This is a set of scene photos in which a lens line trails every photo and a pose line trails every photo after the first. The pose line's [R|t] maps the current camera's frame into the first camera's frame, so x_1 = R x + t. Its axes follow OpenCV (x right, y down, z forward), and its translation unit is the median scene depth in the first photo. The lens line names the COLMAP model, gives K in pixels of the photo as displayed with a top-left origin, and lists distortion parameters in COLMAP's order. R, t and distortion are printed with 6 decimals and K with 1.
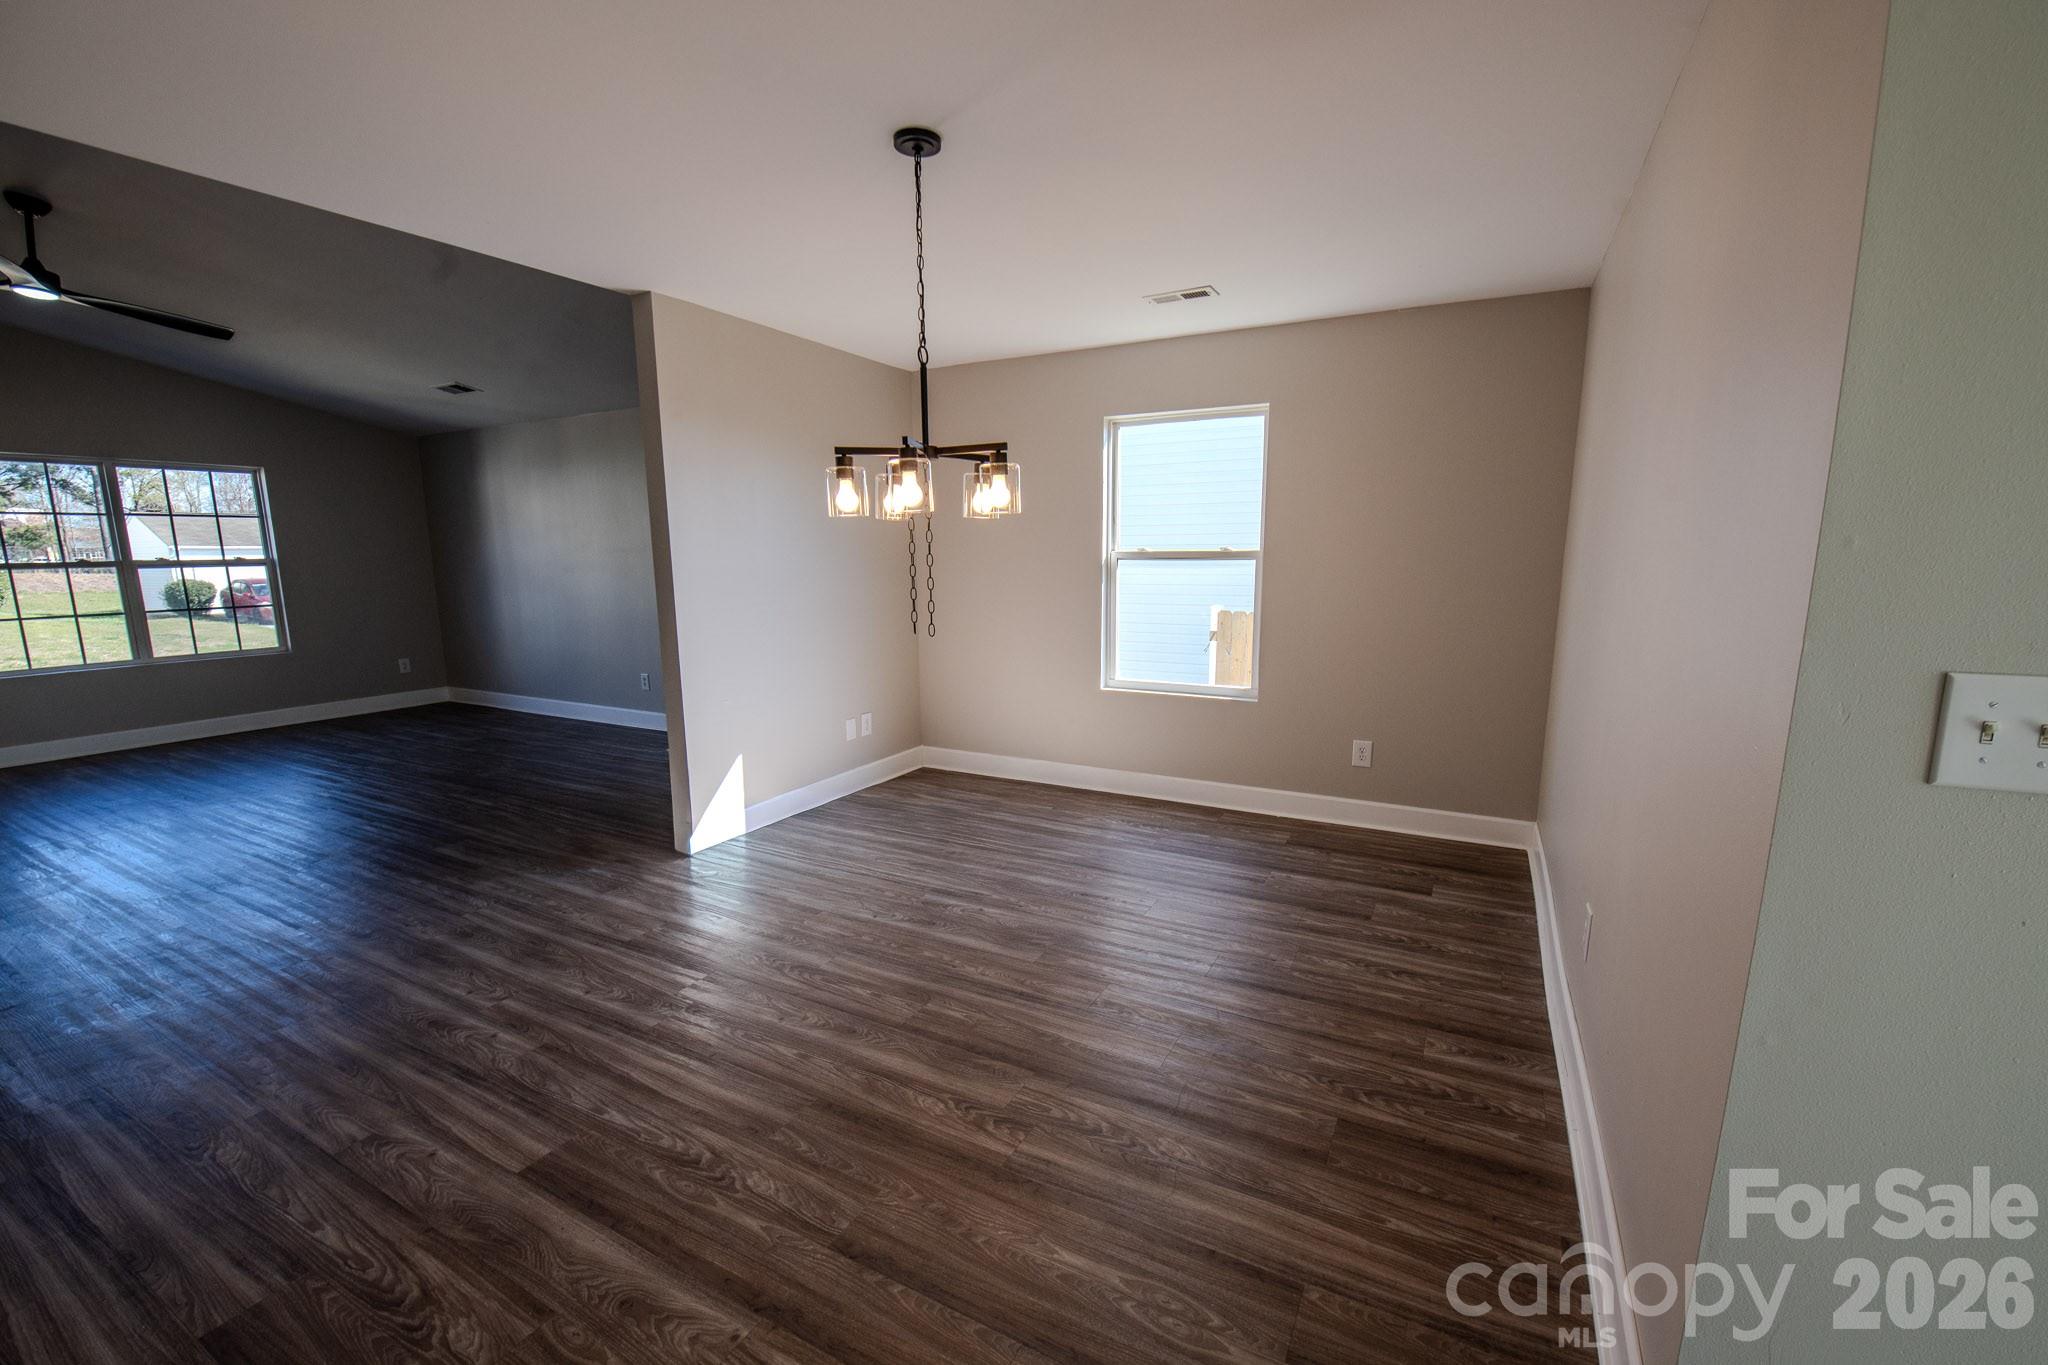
lens RADIAL K [[824.0, 0, 1020.8], [0, 824.0, 697.8], [0, 0, 1]] dist [-0.017677, -0.000850]
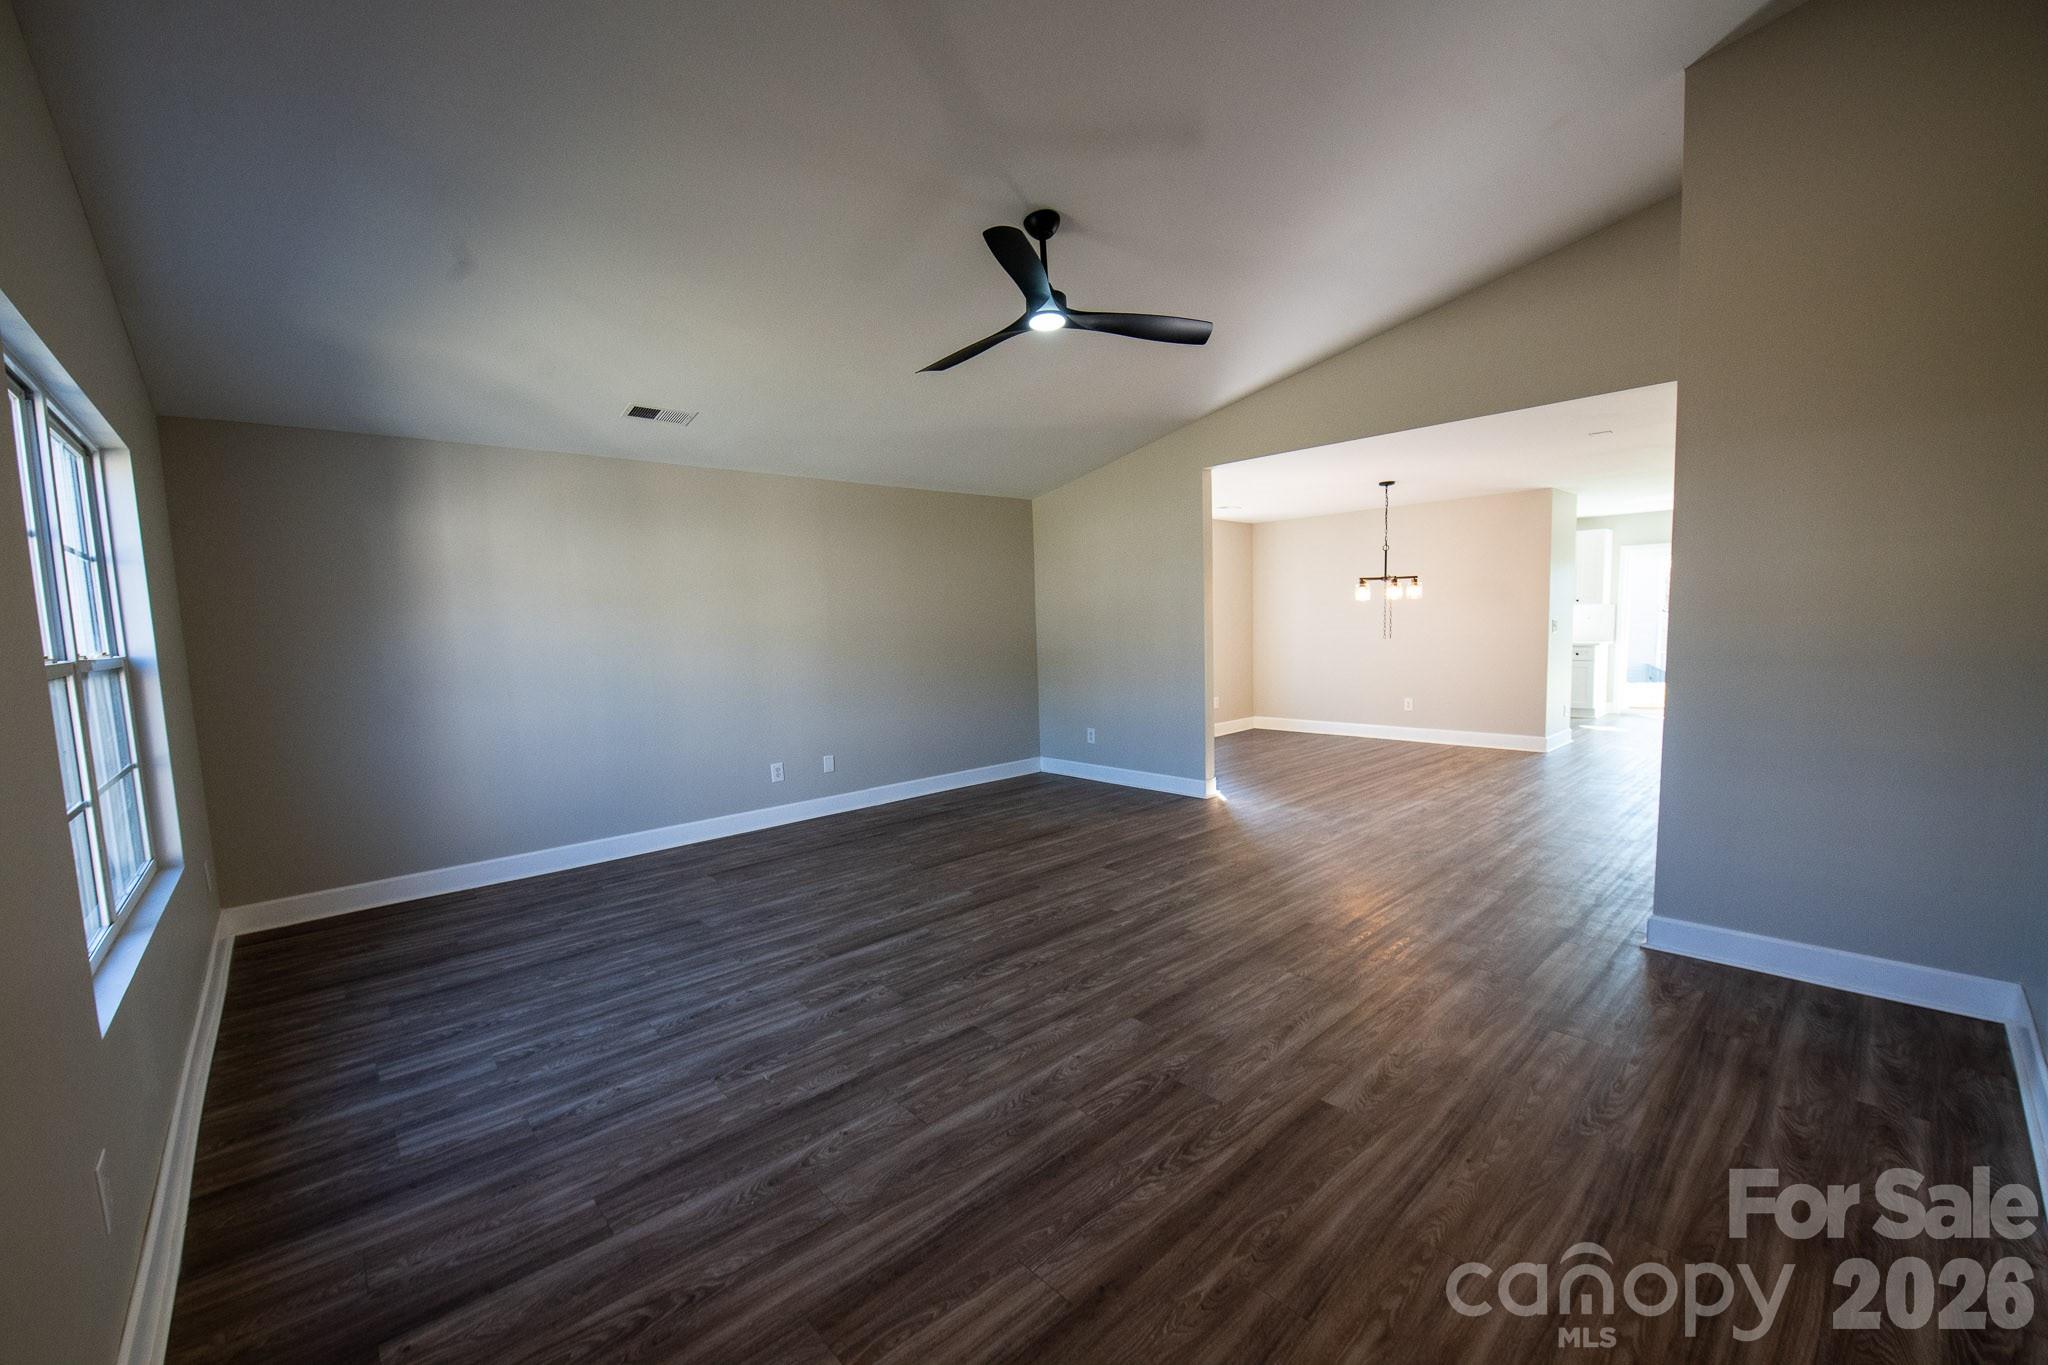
lens RADIAL K [[824.0, 0, 1017.6], [0, 824.0, 724.0], [0, 0, 1]] dist [-0.017677, -0.000850]
pose [[0.337388, -0.121625, 0.933476, -2.518927], [0.196849, 0.978811, 0.056384, -0.149205], [-0.920554, 0.164730, 0.354181, 0.928805]]
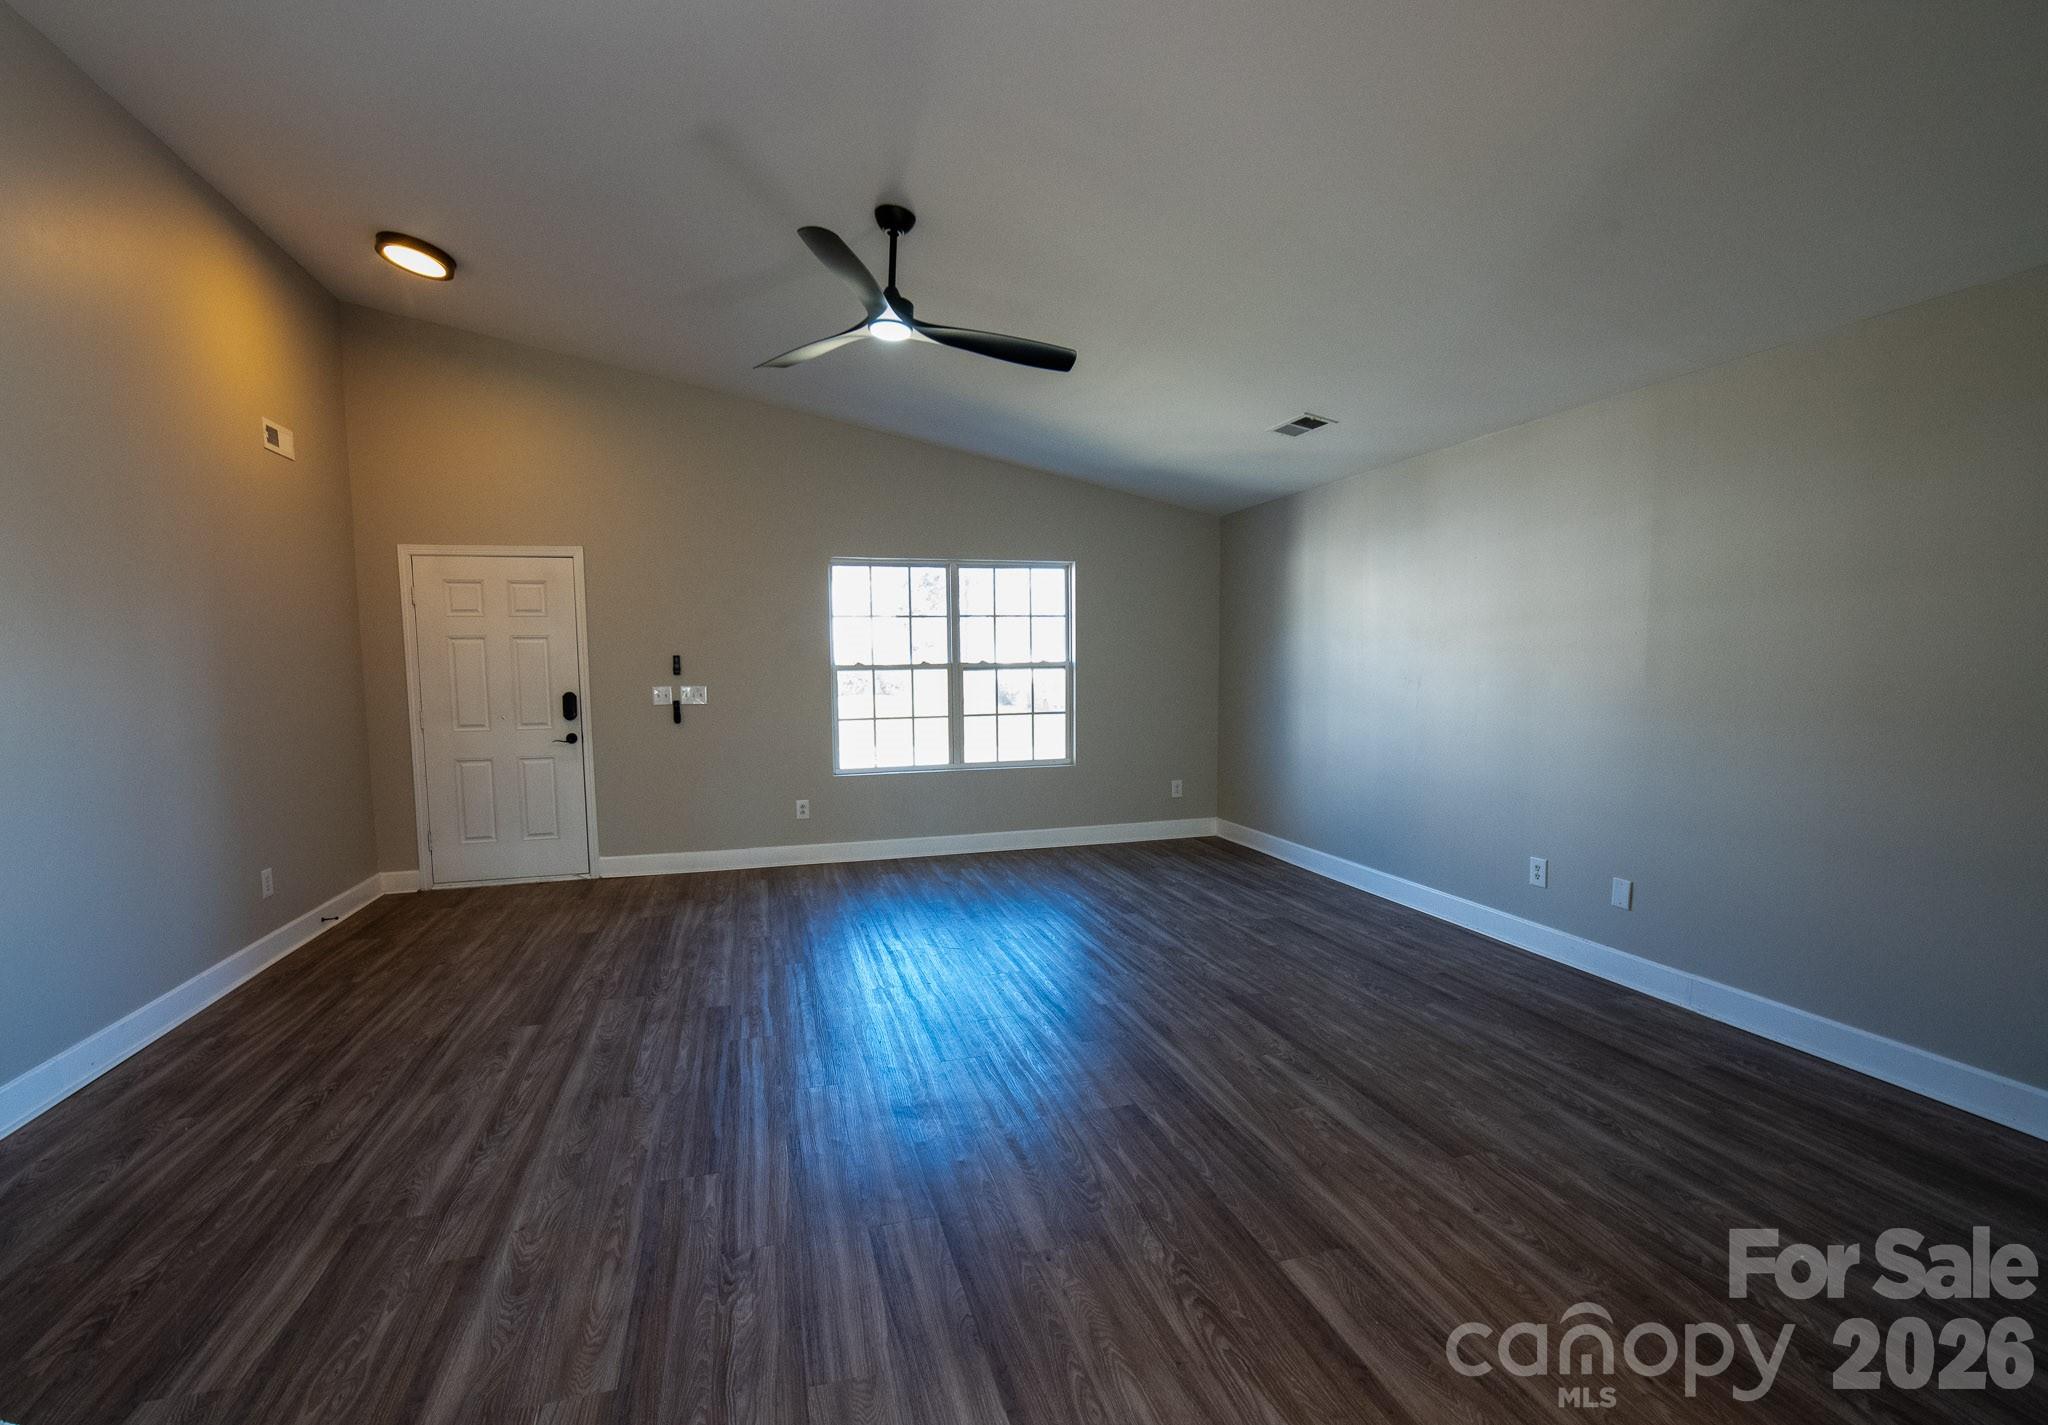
lens RADIAL K [[864.4, 0, 998.7], [0, 864.4, 740.1], [0, 0, 1]] dist [-0.015542, -0.000078]
pose [[0.691042, 0.064518, -0.719929, -0.611427], [-0.120875, 0.992298, -0.027097, -0.107496], [0.712636, 0.105747, 0.693518, 0.619102]]
